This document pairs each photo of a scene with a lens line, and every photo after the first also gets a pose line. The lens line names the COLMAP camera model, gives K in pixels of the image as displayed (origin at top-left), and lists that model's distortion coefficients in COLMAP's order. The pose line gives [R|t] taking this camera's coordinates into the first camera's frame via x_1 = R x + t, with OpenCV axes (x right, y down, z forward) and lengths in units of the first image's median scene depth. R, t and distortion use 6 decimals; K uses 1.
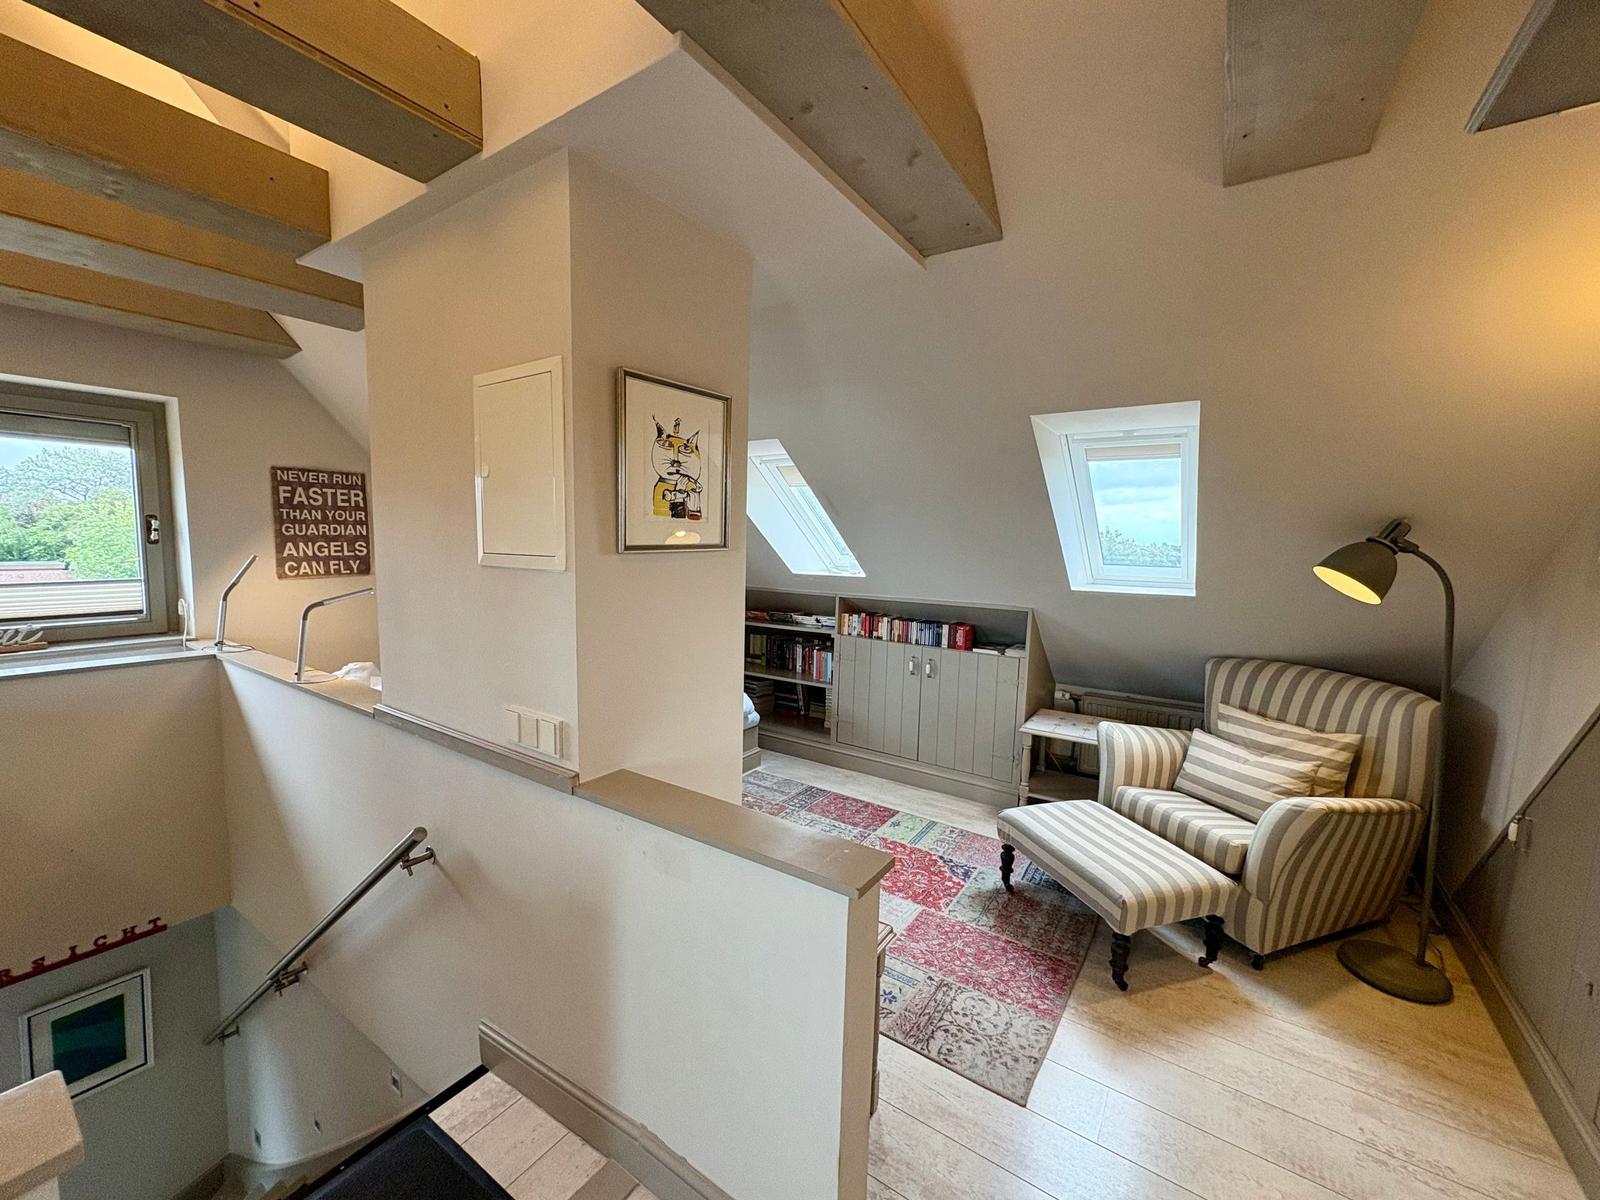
lens RADIAL K [[642.1, 0, 801.5], [0, 642.1, 603.8], [0, 0, 1]] dist [0.001376, 0.000062]
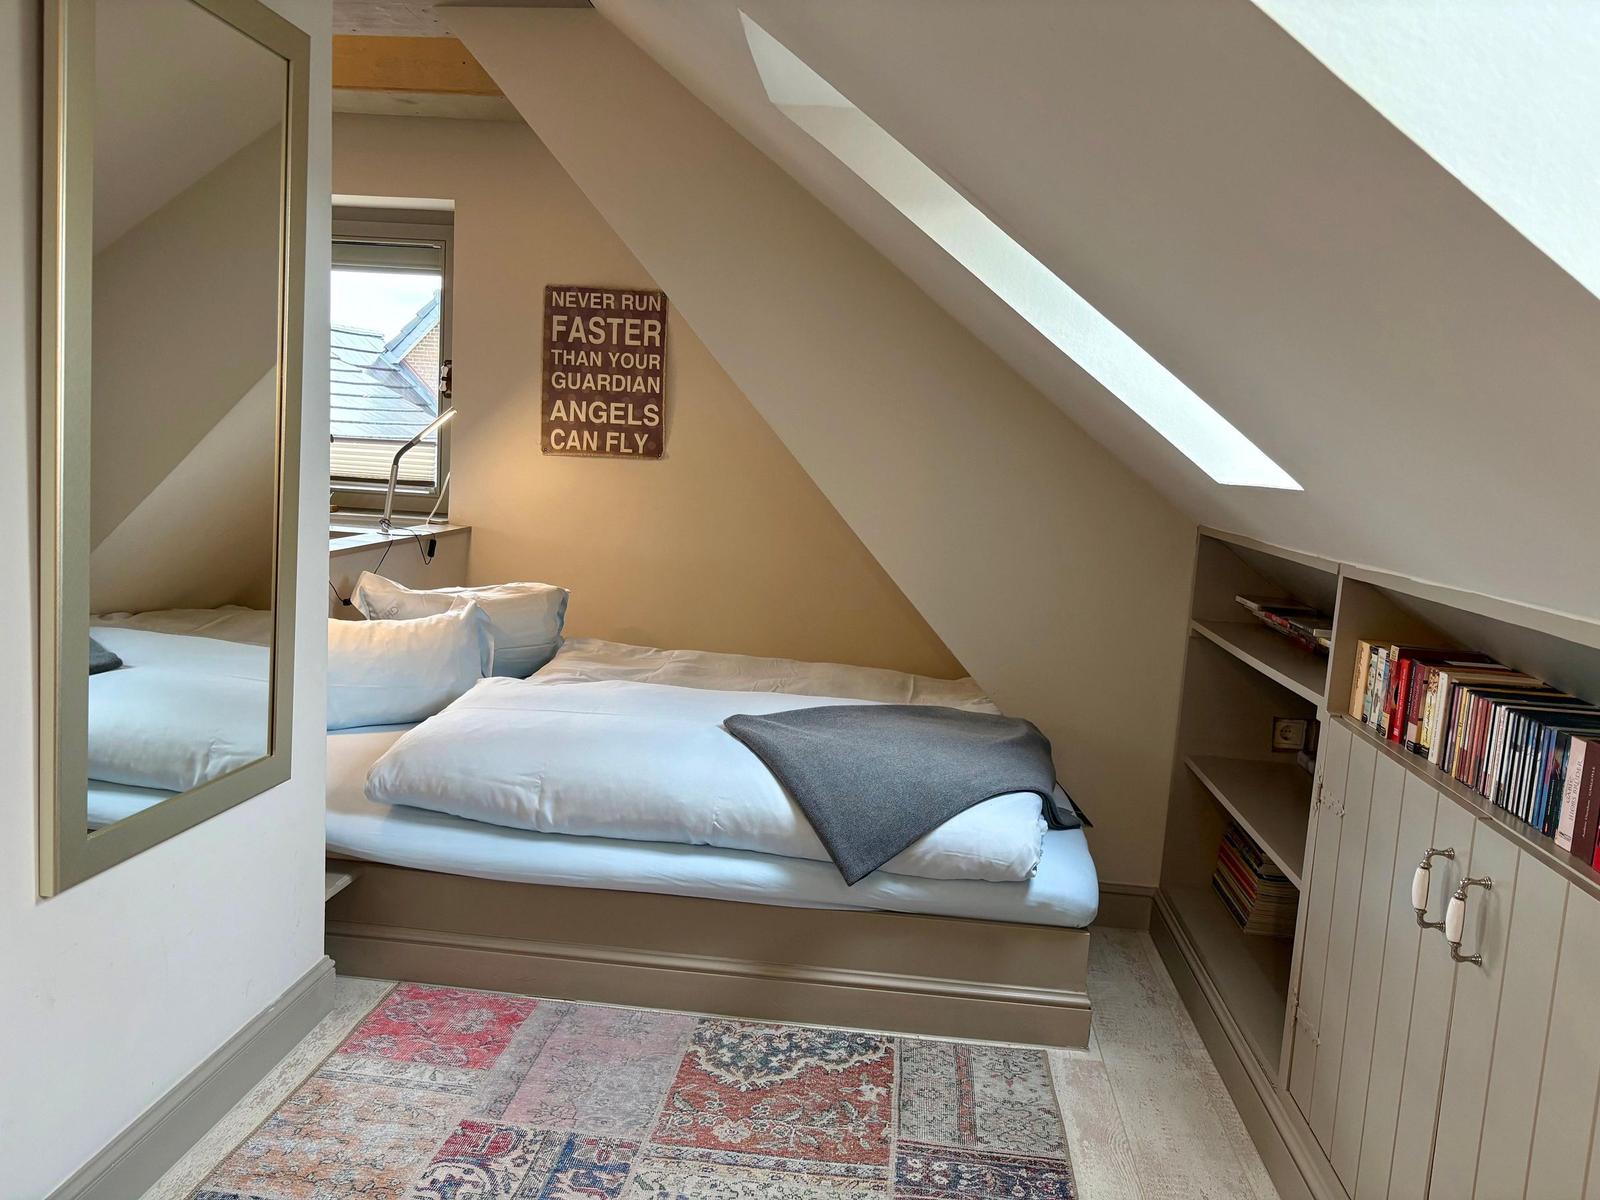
lens RADIAL K [[1191.6, 0, 810.1], [0, 1191.6, 632.9], [0, 0, 1]] dist [0.025506, -0.003051]
pose [[0.473930, 0.141946, -0.869047, 0.548729], [-0.140439, 0.986474, 0.084538, 0.003278], [0.869291, 0.081983, 0.487454, 0.778240]]
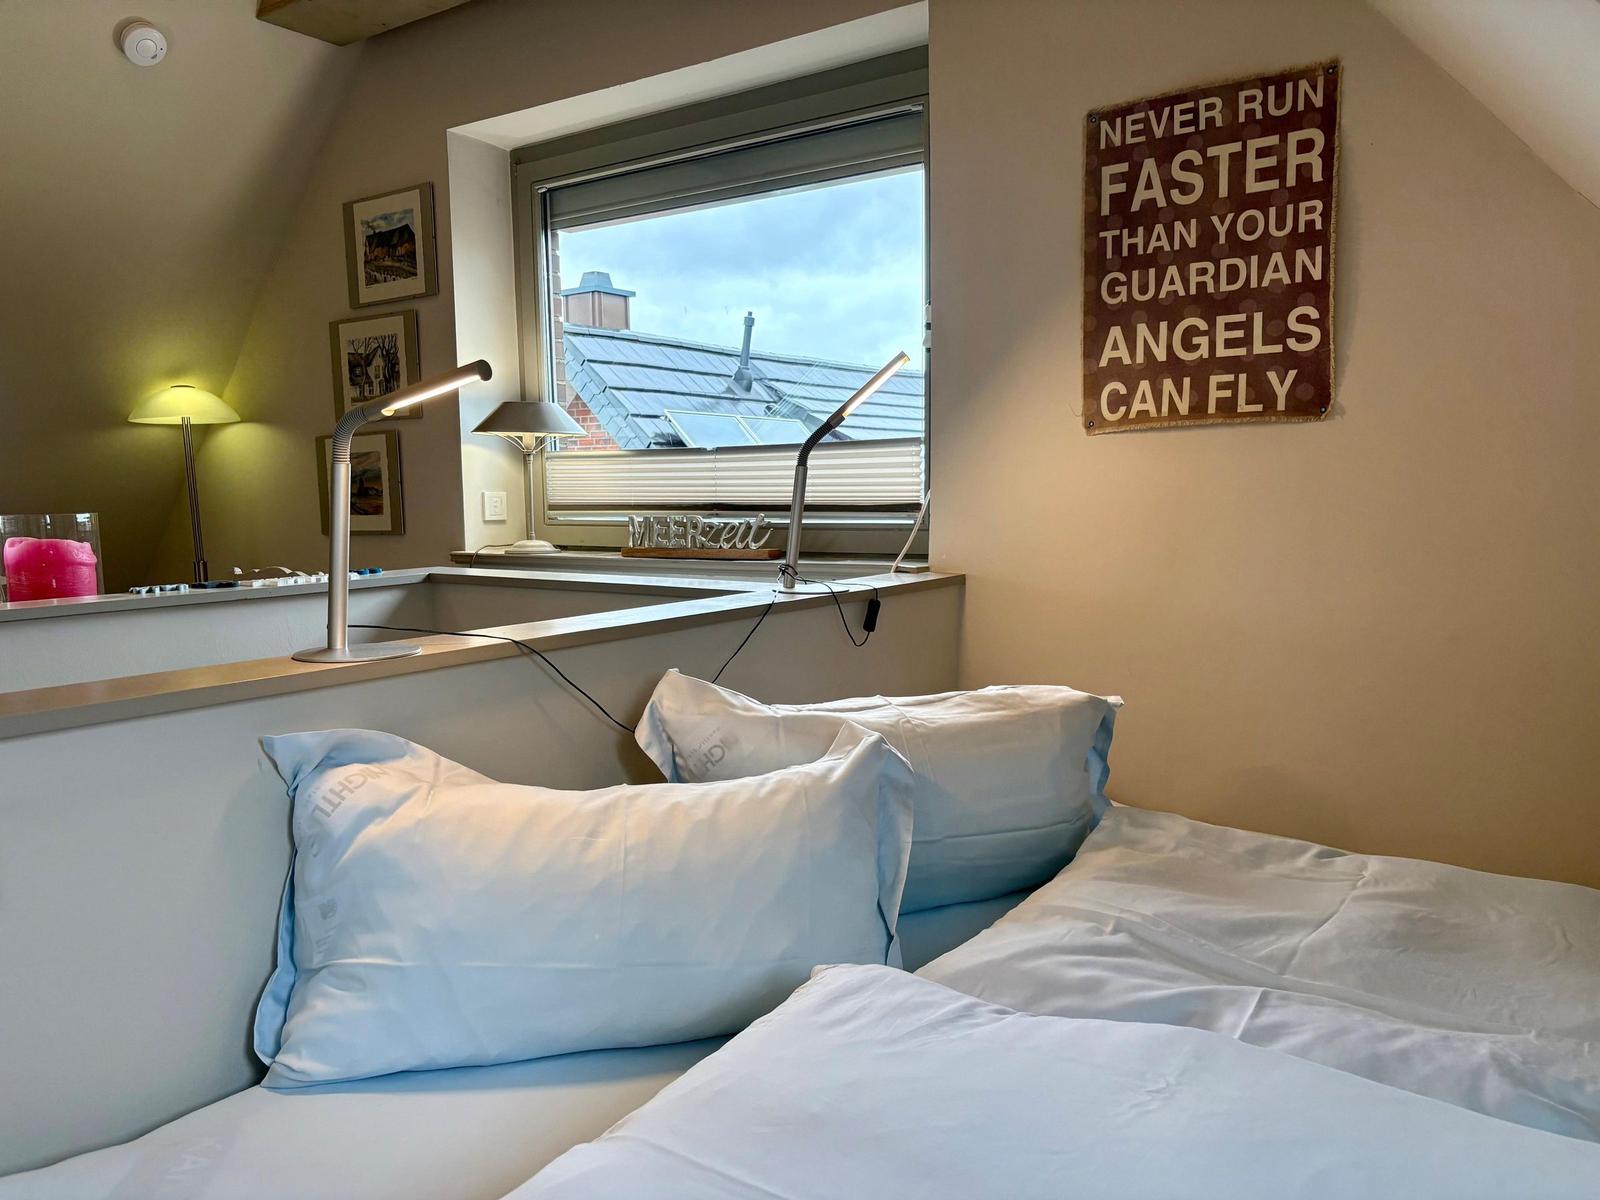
lens RADIAL K [[1191.6, 0, 837.1], [0, 1191.6, 602.7], [0, 0, 1]] dist [0.025506, -0.003051]
pose [[-0.018762, 0.072639, -0.997182, -0.160399], [-0.092979, 0.992909, 0.074077, 0.024691], [0.995491, 0.094107, -0.011875, 1.060973]]
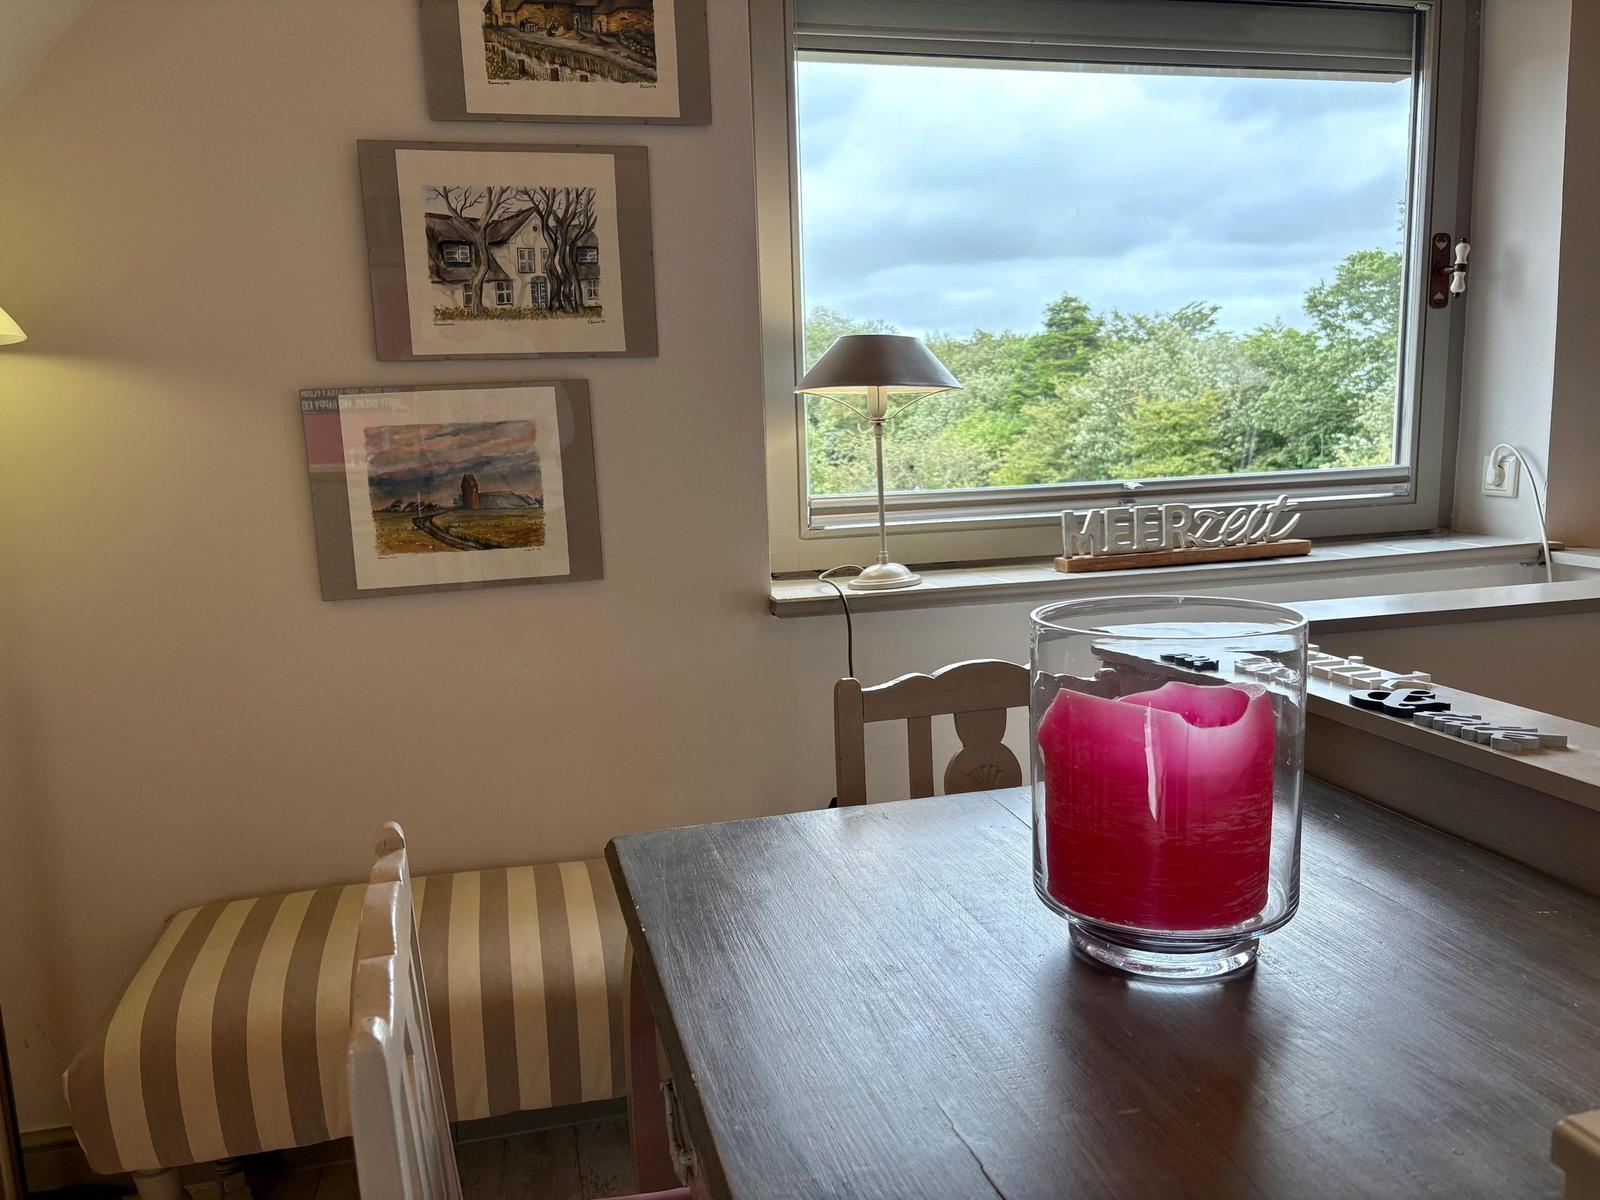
lens RADIAL K [[1191.6, 0, 794.0], [0, 1191.6, 599.7], [0, 0, 1]] dist [0.025506, -0.003051]
pose [[0.734446, 0.040106, -0.677481, -0.875797], [-0.013840, 0.998930, 0.044131, 0.069341], [0.678526, -0.023035, 0.734215, 0.189276]]
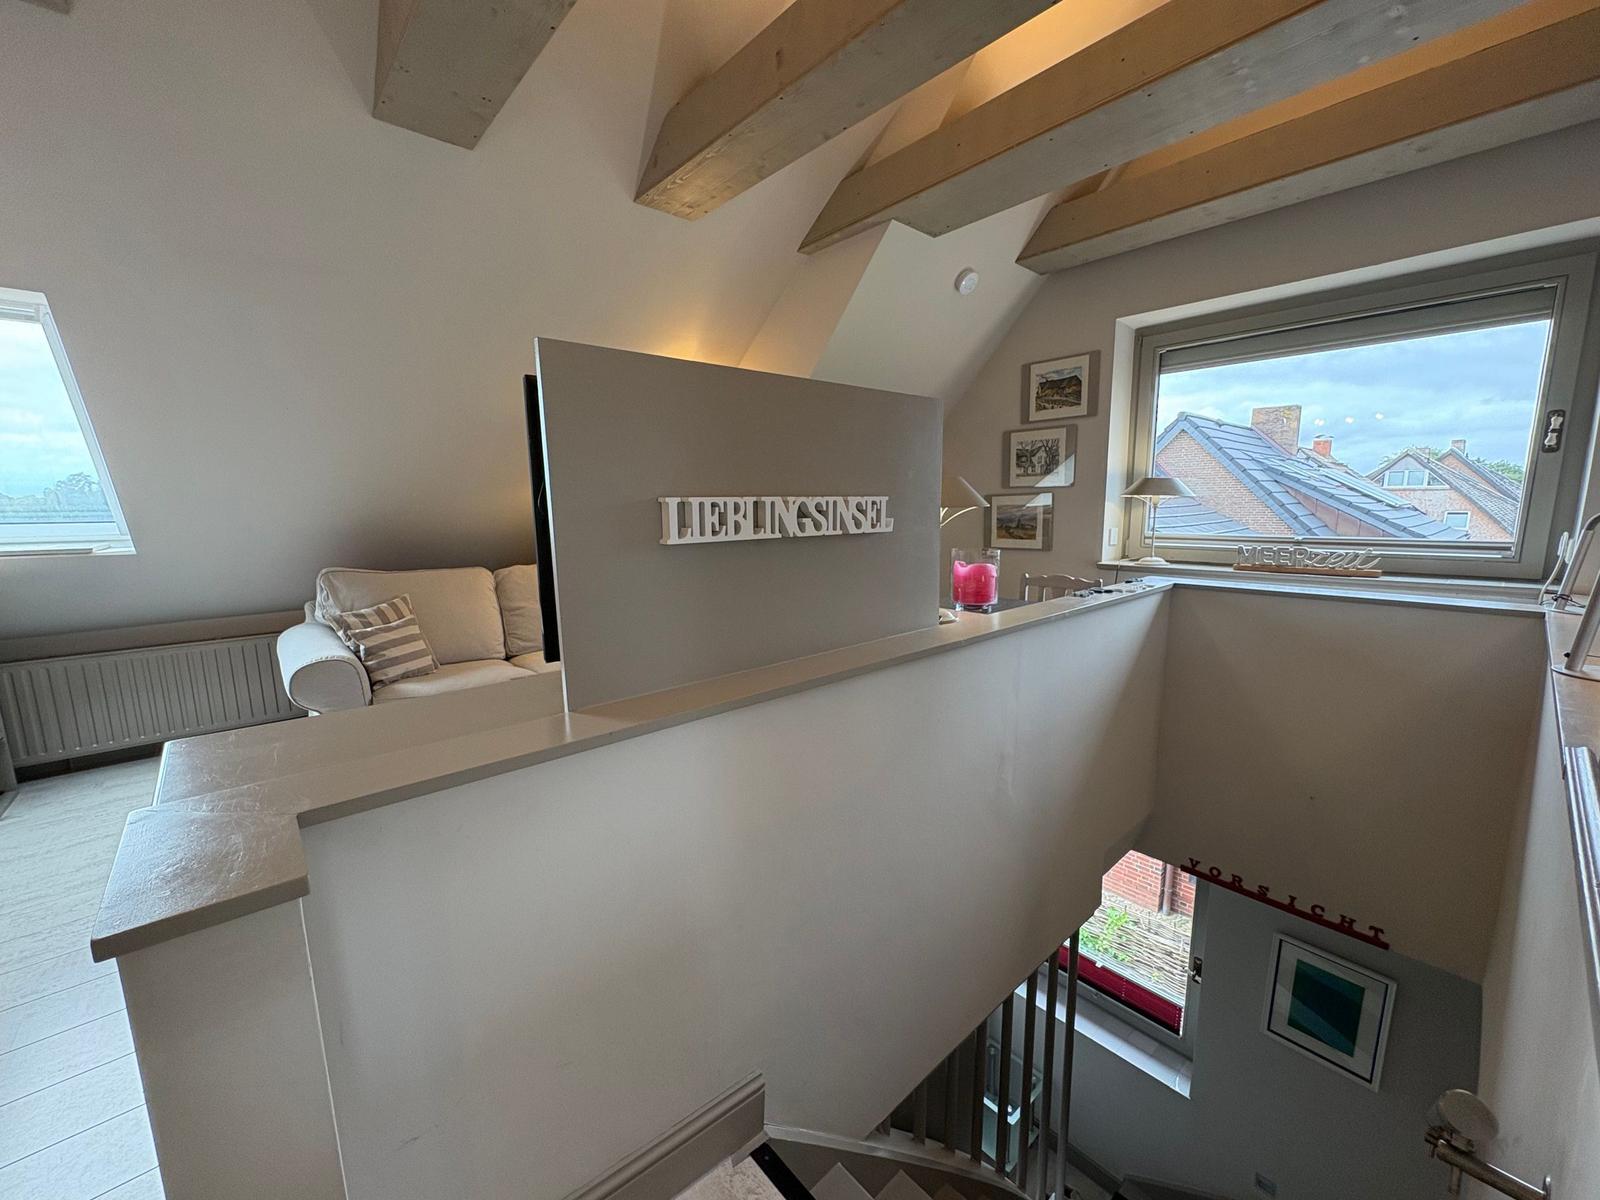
lens RADIAL K [[642.1, 0, 807.9], [0, 642.1, 602.1], [0, 0, 1]] dist [0.001376, 0.000062]
pose [[-0.244432, 0.131803, -0.960667, -0.124398], [-0.089098, 0.983475, 0.157602, 0.033269], [0.965564, 0.124117, -0.228650, 0.441919]]
